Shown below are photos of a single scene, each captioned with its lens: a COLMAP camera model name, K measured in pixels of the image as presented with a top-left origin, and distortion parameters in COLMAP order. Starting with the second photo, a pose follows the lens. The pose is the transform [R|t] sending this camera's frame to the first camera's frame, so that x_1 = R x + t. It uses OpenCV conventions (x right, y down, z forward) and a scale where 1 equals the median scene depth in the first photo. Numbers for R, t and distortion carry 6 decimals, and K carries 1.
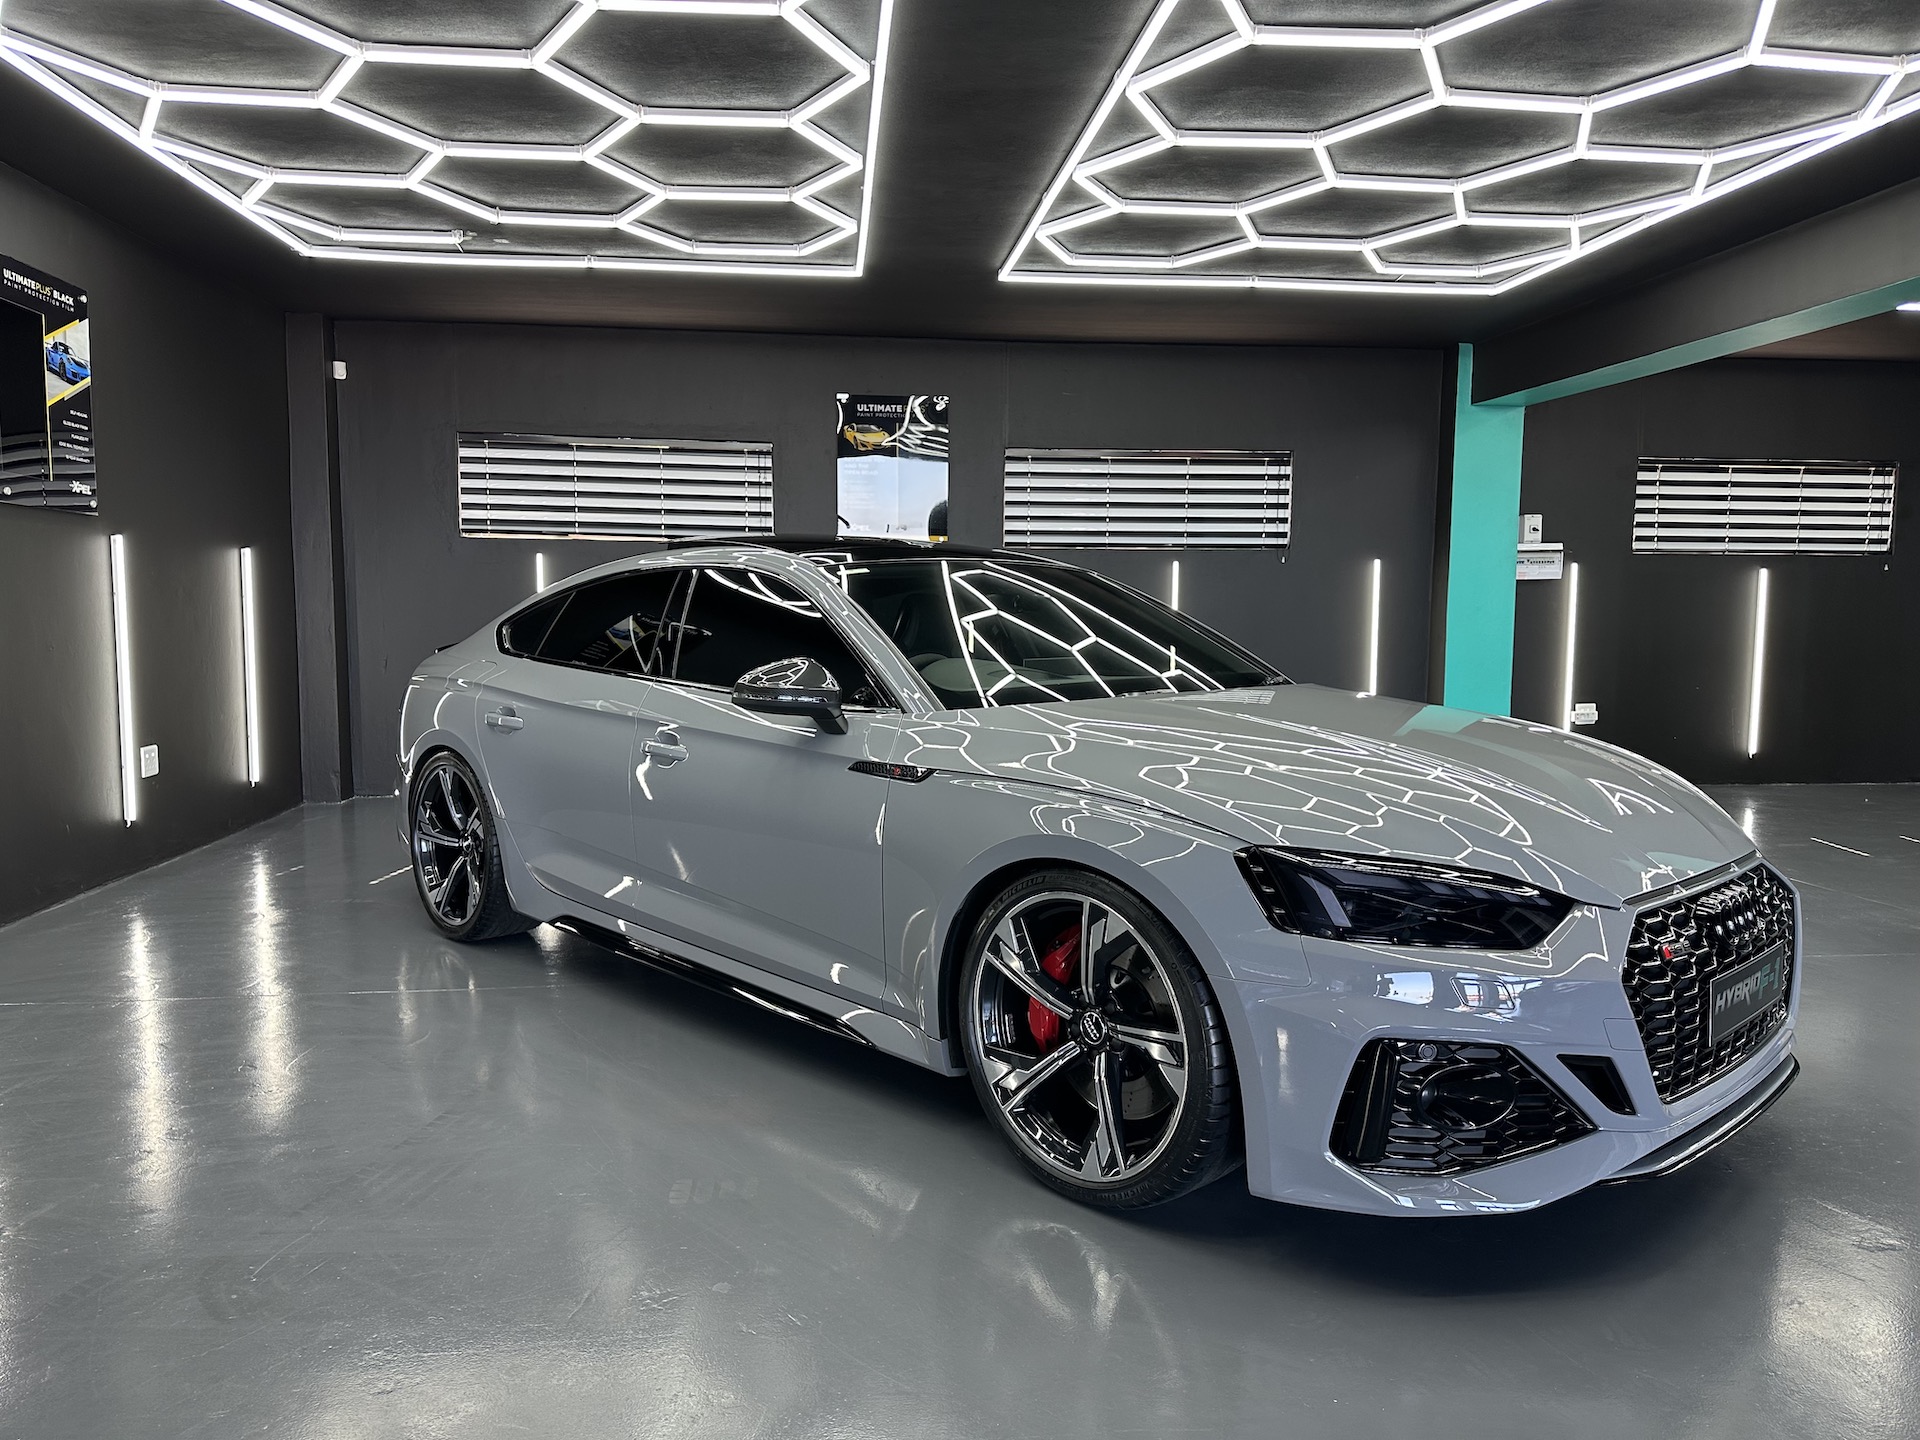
lens RADIAL K [[1371.7, 0, 956.5], [0, 1371.7, 716.5], [0, 0, 1]] dist [0.028850, -0.044550]
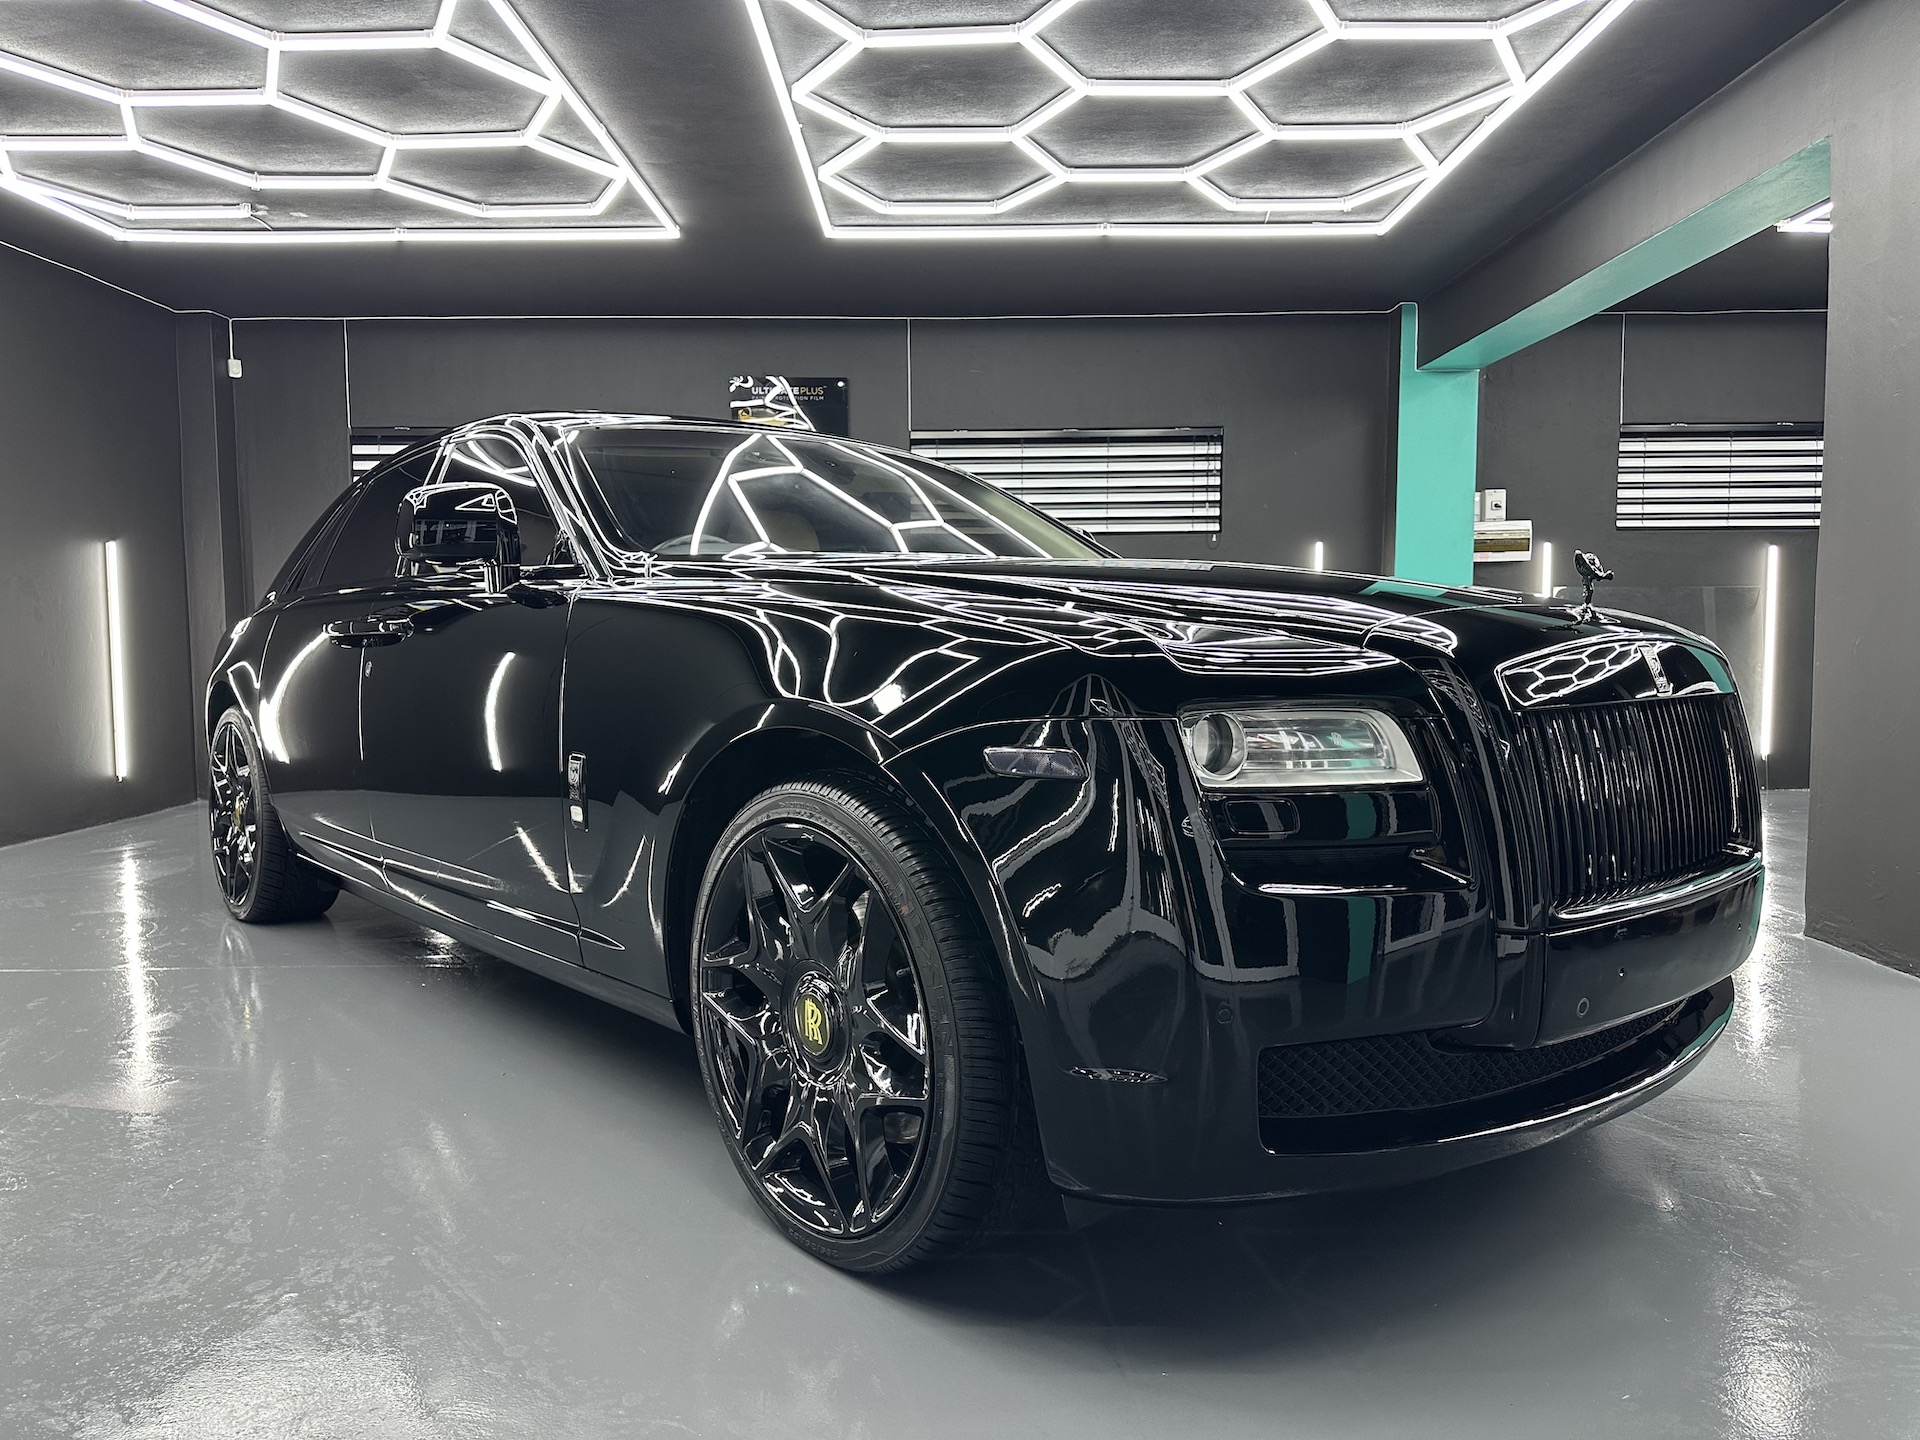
lens RADIAL K [[1371.7, 0, 962.0], [0, 1371.7, 734.4], [0, 0, 1]] dist [0.028850, -0.044550]
pose [[0.993994, -0.003168, -0.109389, 0.177680], [0.001886, 0.999928, -0.011818, 0.026033], [0.109418, 0.011541, 0.993929, 0.063835]]
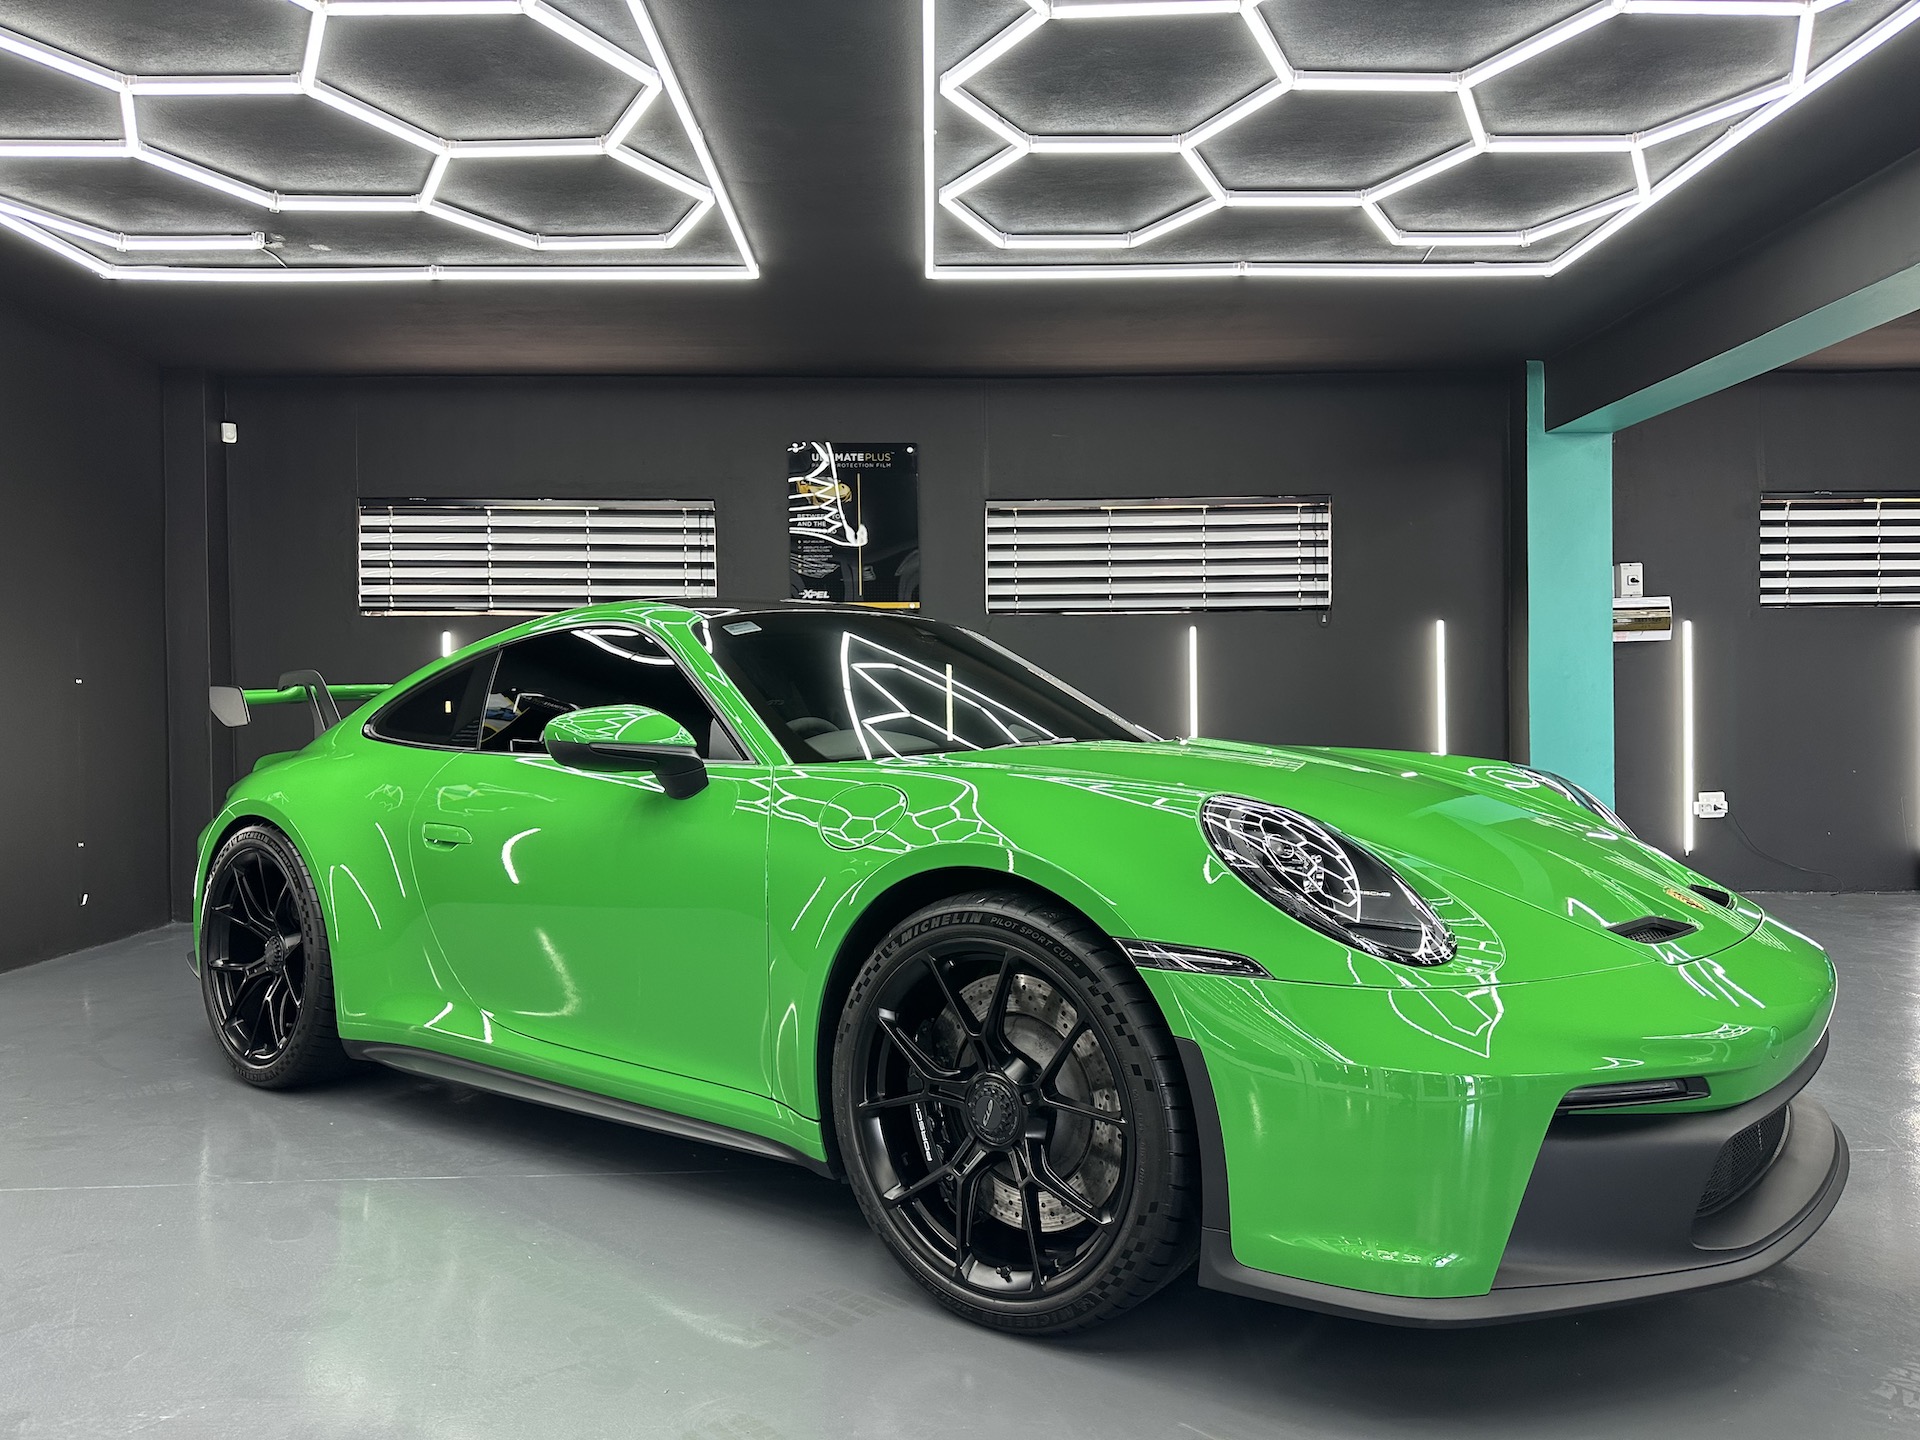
lens RADIAL K [[1371.7, 0, 970.1], [0, 1371.7, 719.6], [0, 0, 1]] dist [0.028850, -0.044550]
pose [[0.996487, -0.017472, -0.081900, 0.094796], [0.010631, 0.996474, -0.083229, 0.012087], [0.083066, 0.082066, 0.993159, 0.163055]]
